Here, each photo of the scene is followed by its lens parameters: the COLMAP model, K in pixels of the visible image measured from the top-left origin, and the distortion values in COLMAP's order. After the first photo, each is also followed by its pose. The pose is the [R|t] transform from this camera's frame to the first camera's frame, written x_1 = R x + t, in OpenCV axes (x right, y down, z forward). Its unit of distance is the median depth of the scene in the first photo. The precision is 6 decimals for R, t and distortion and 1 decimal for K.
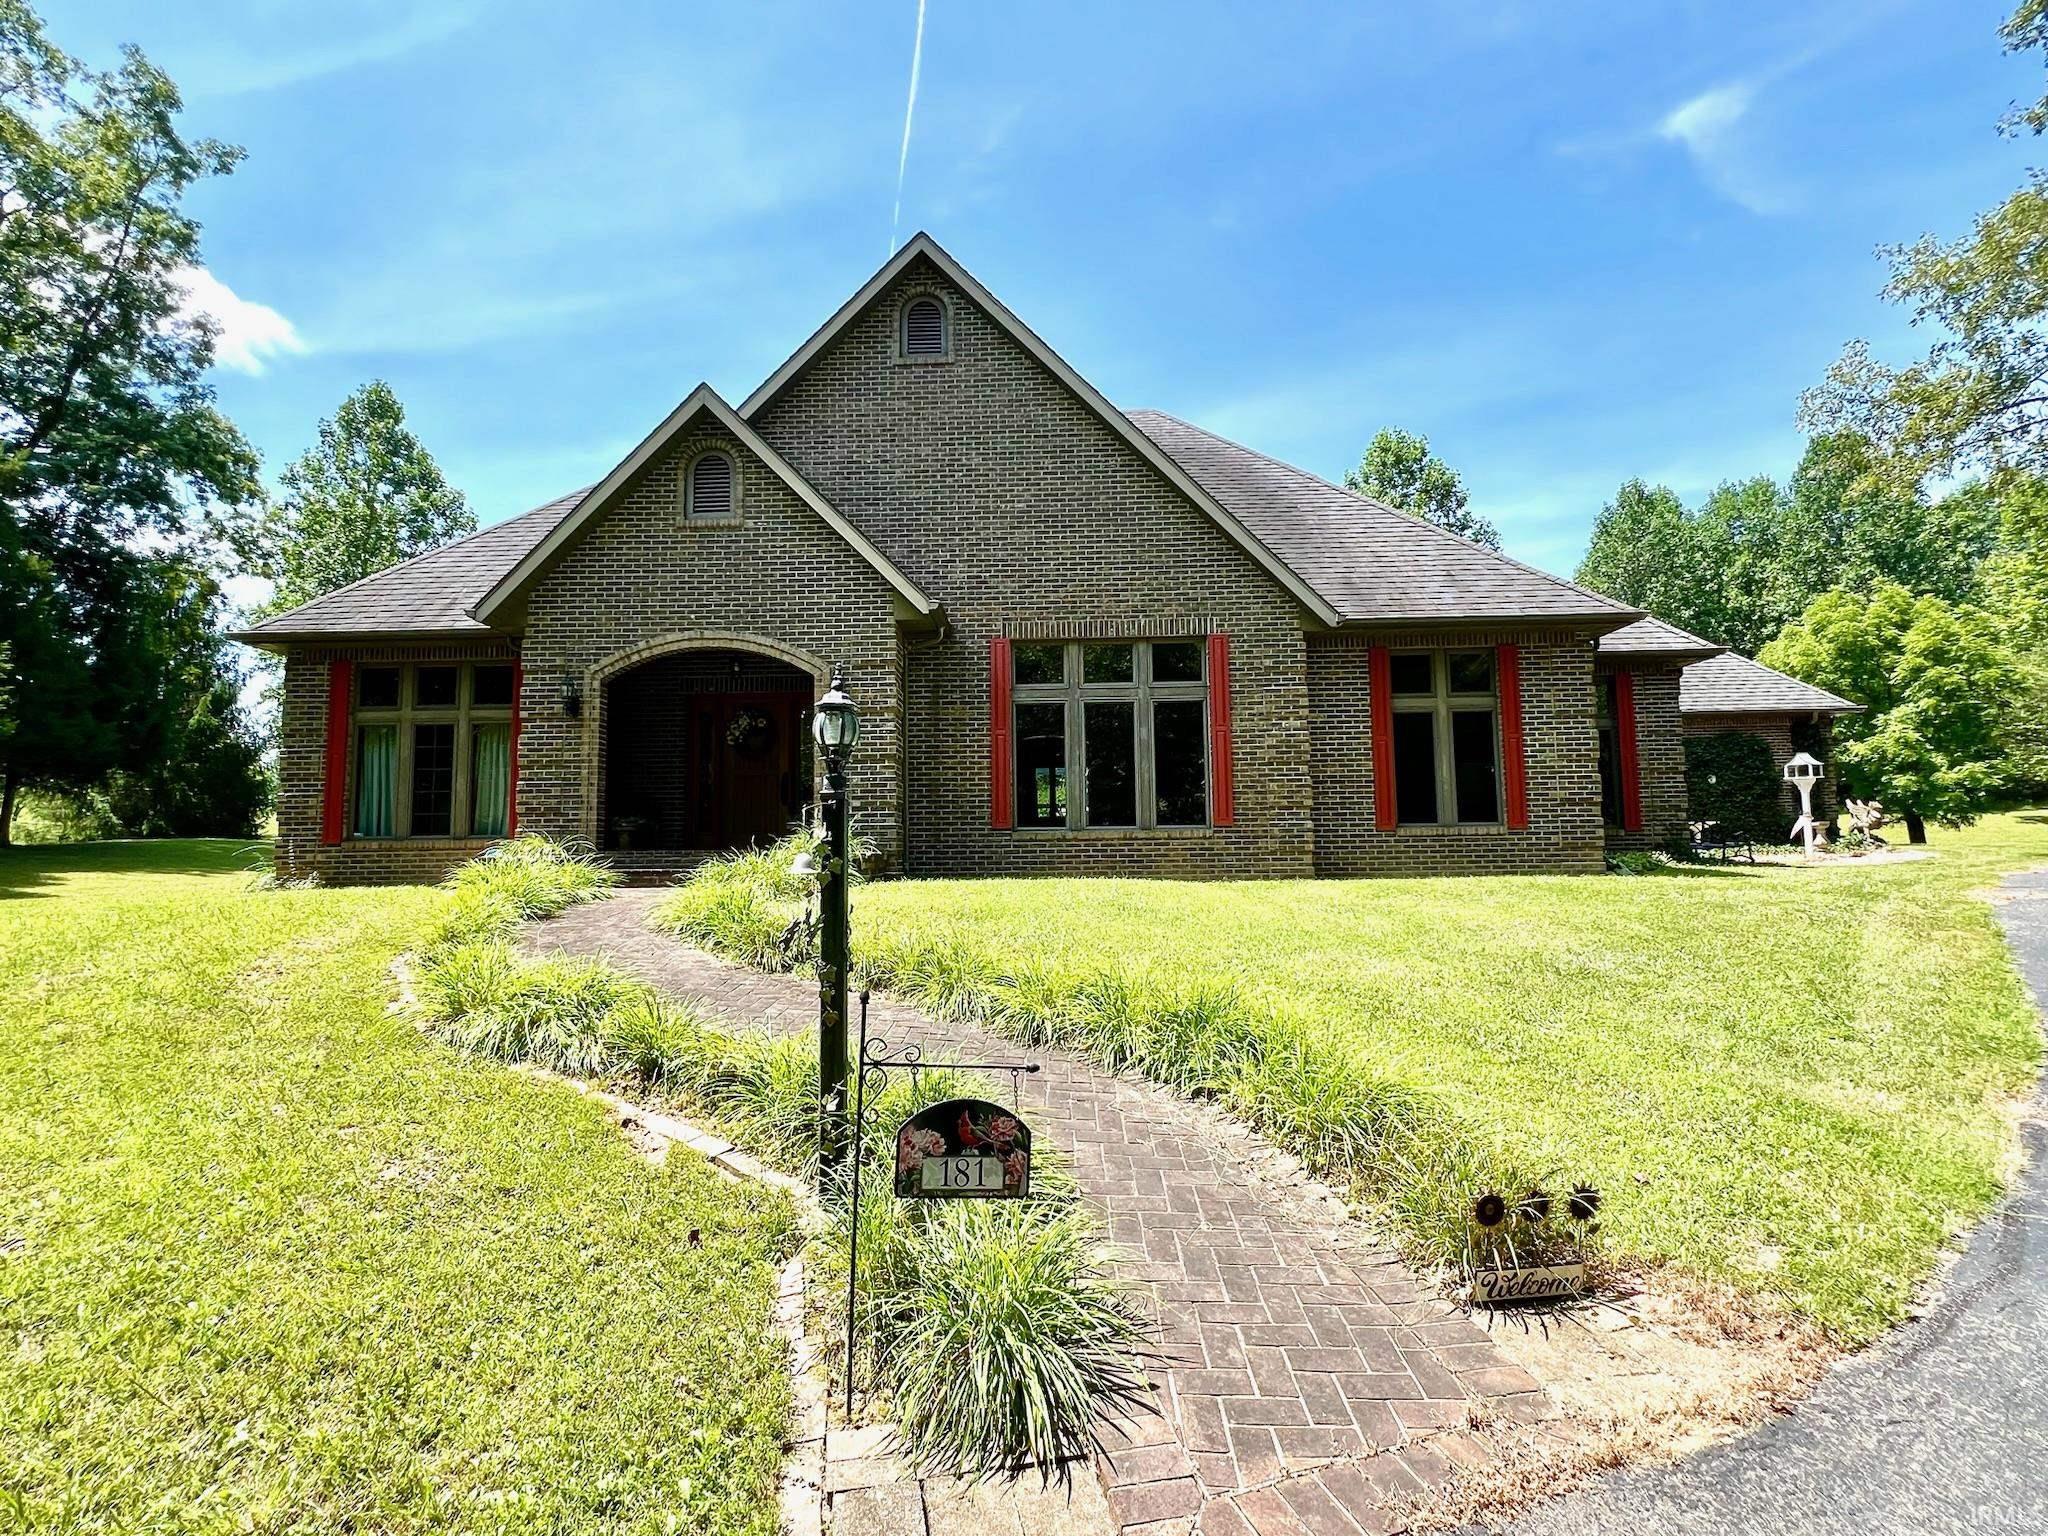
lens RADIAL K [[992.0, 0, 1023.5], [0, 992.0, 772.0], [0, 0, 1]] dist [-0.002673, -0.000553]
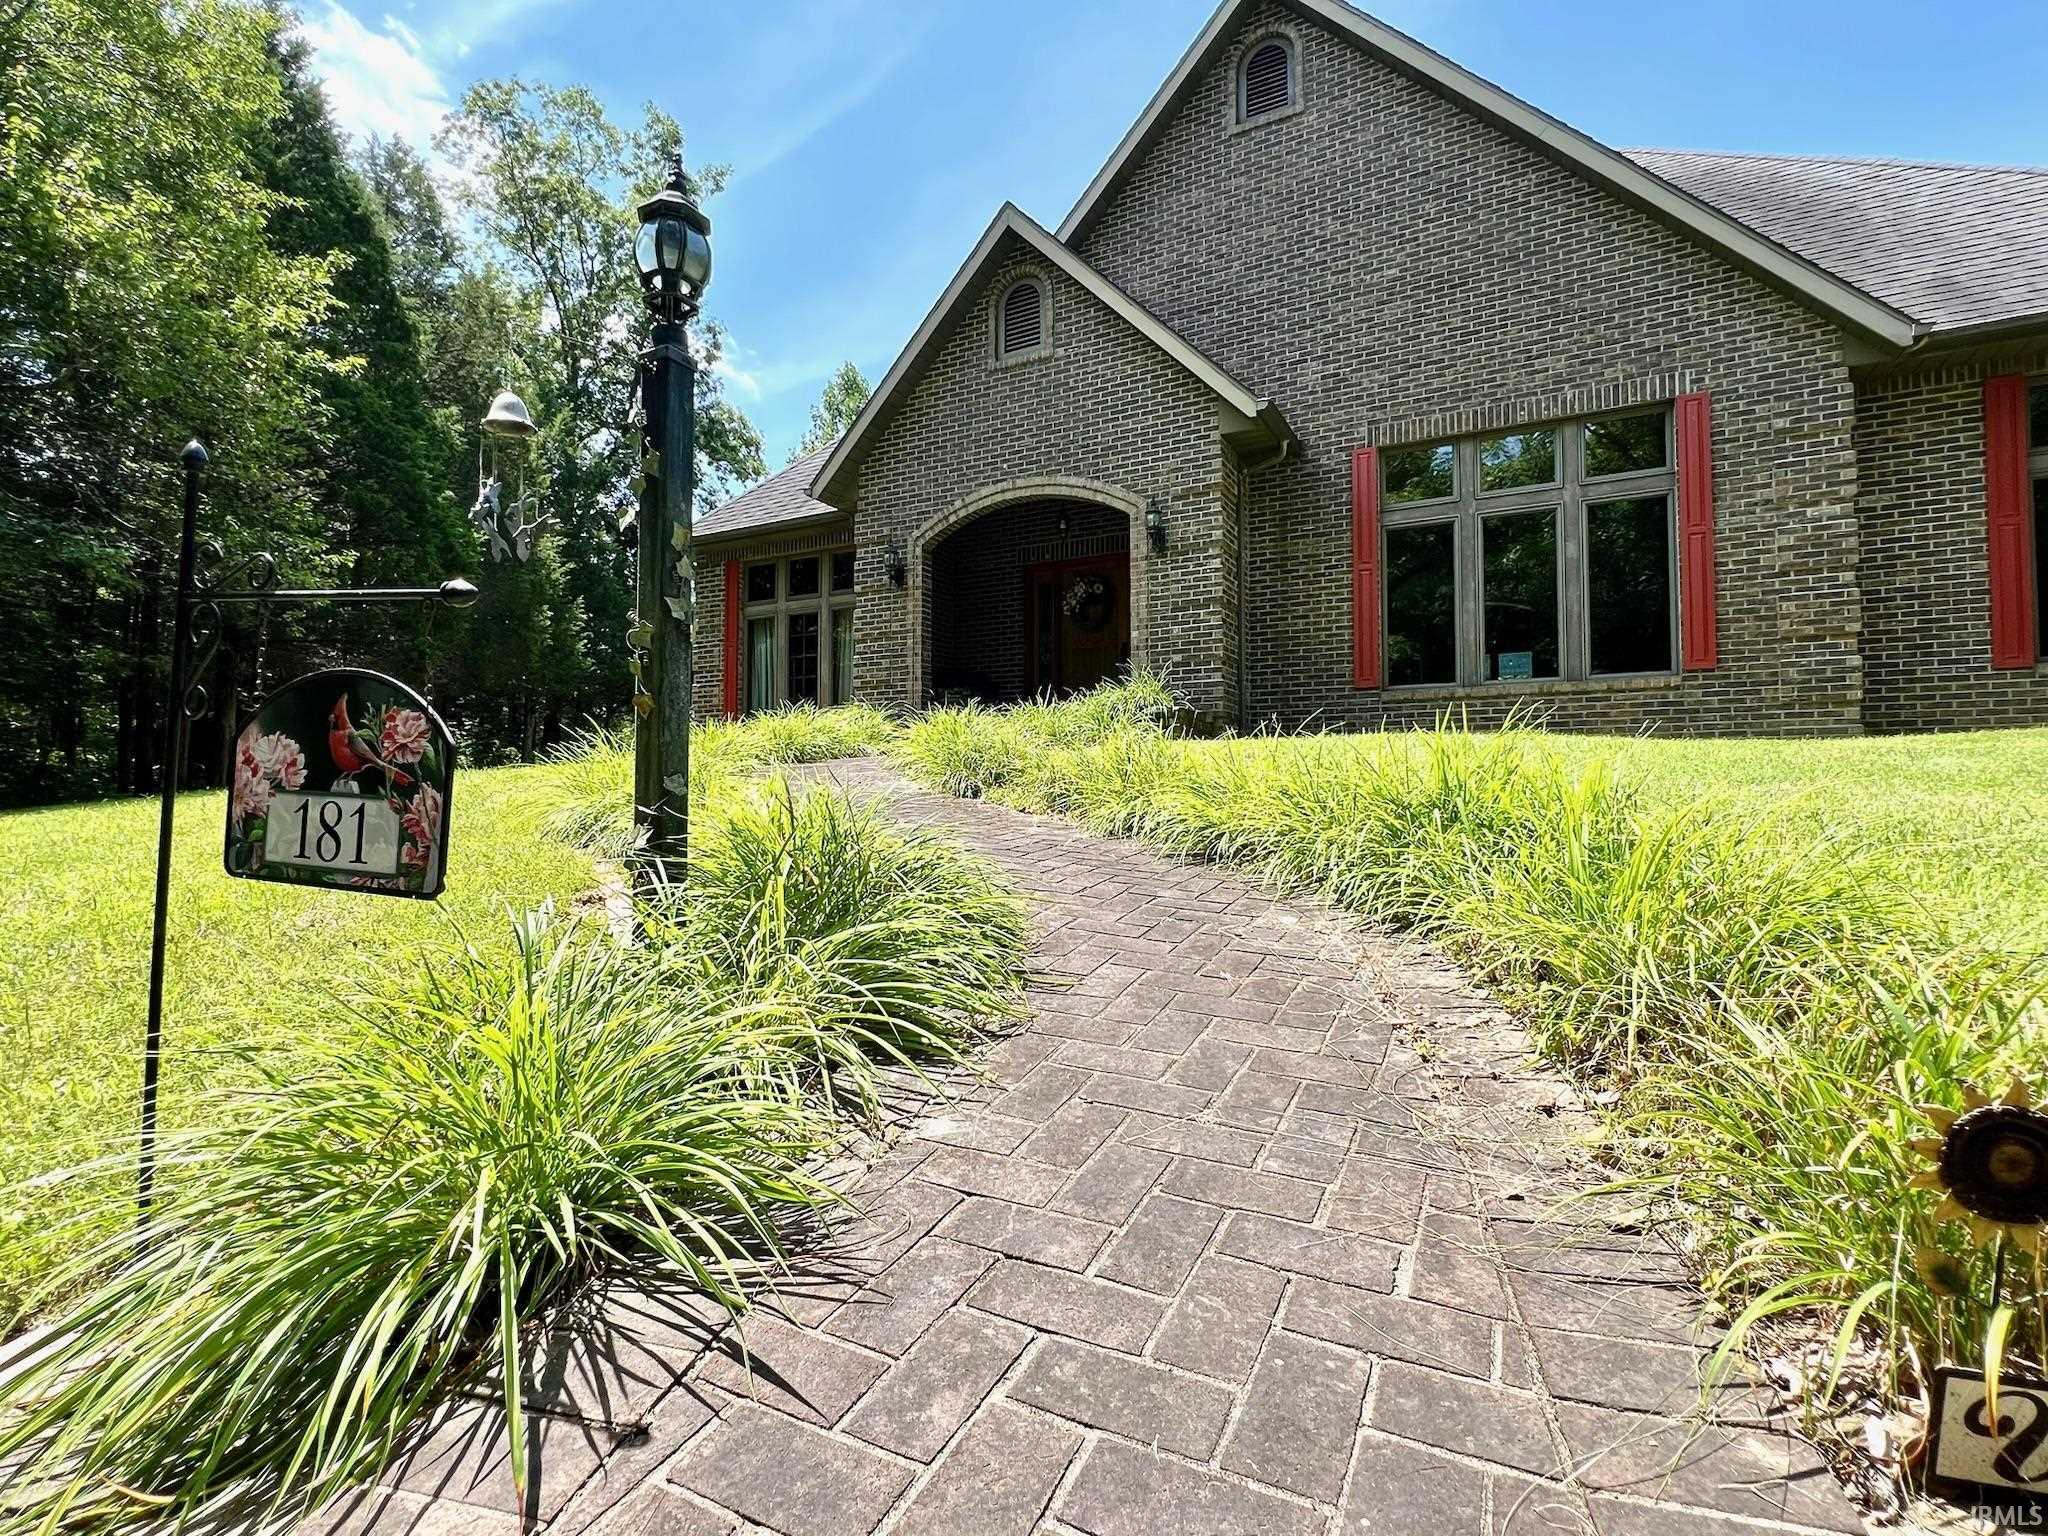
lens RADIAL K [[992.0, 0, 1023.5], [0, 992.0, 772.0], [0, 0, 1]] dist [-0.002673, -0.000553]
pose [[0.893805, -0.003658, -0.448442, 0.088708], [0.027866, 0.998487, 0.047398, 0.079692], [0.447590, -0.054861, 0.892555, 0.163070]]
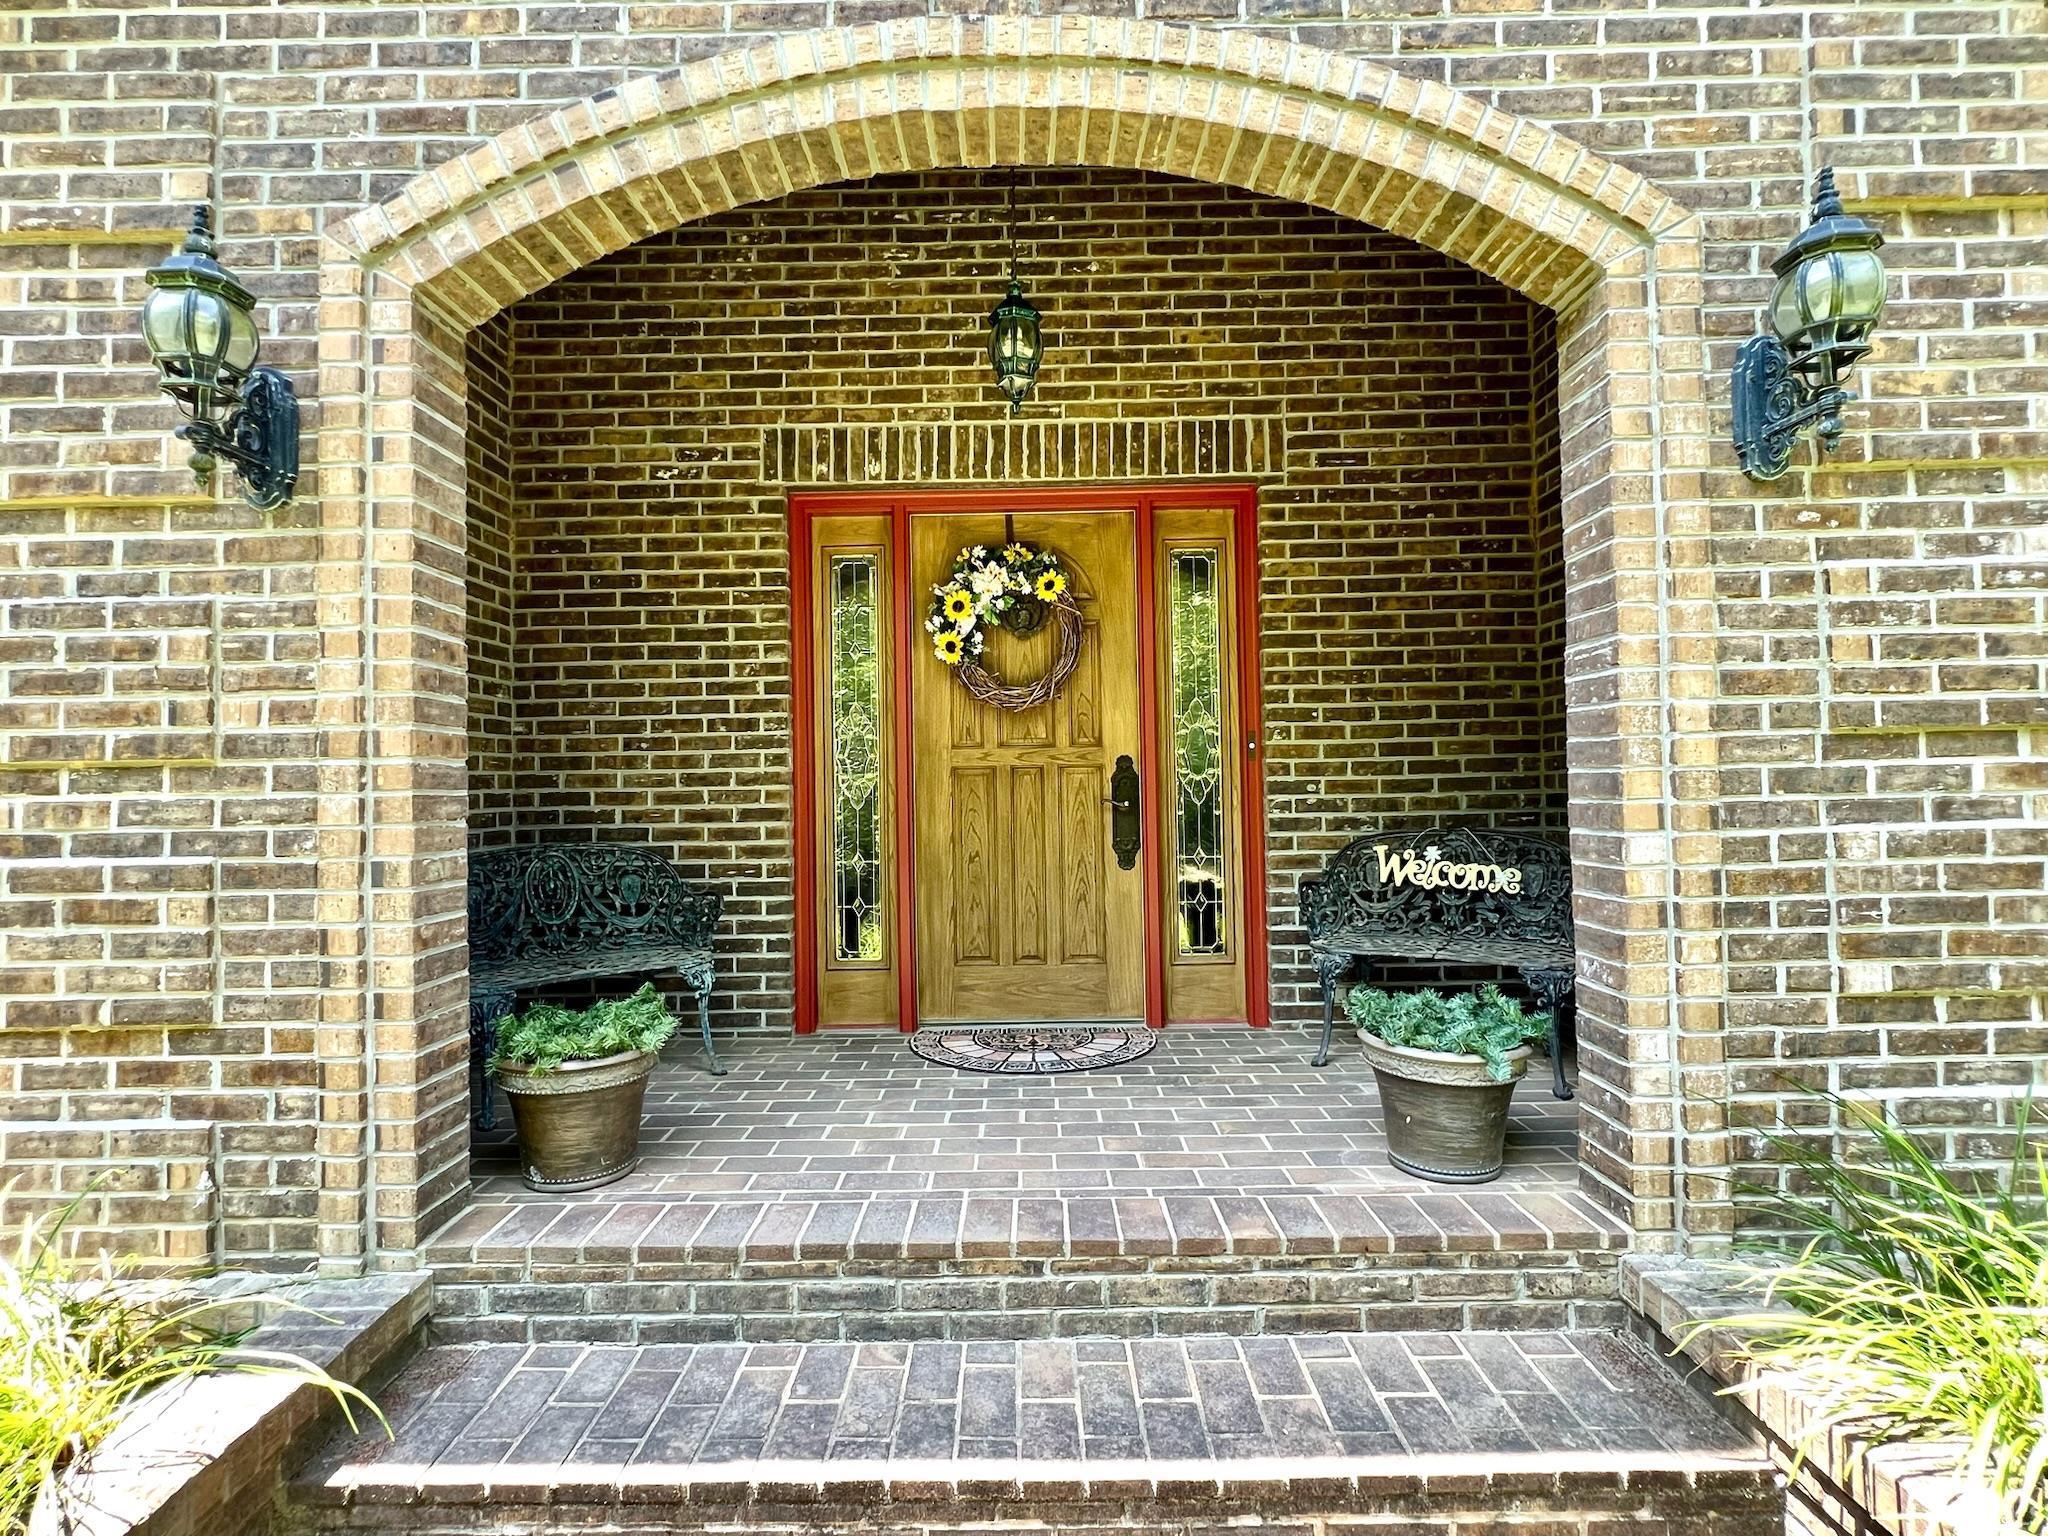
lens RADIAL K [[992.0, 0, 1023.5], [0, 992.0, 772.0], [0, 0, 1]] dist [-0.002673, -0.000553]
pose [[0.999692, -0.004710, 0.024353, -0.304330], [0.003036, 0.997659, 0.068323, -0.016878], [-0.024618, -0.068228, 0.997366, 0.771611]]
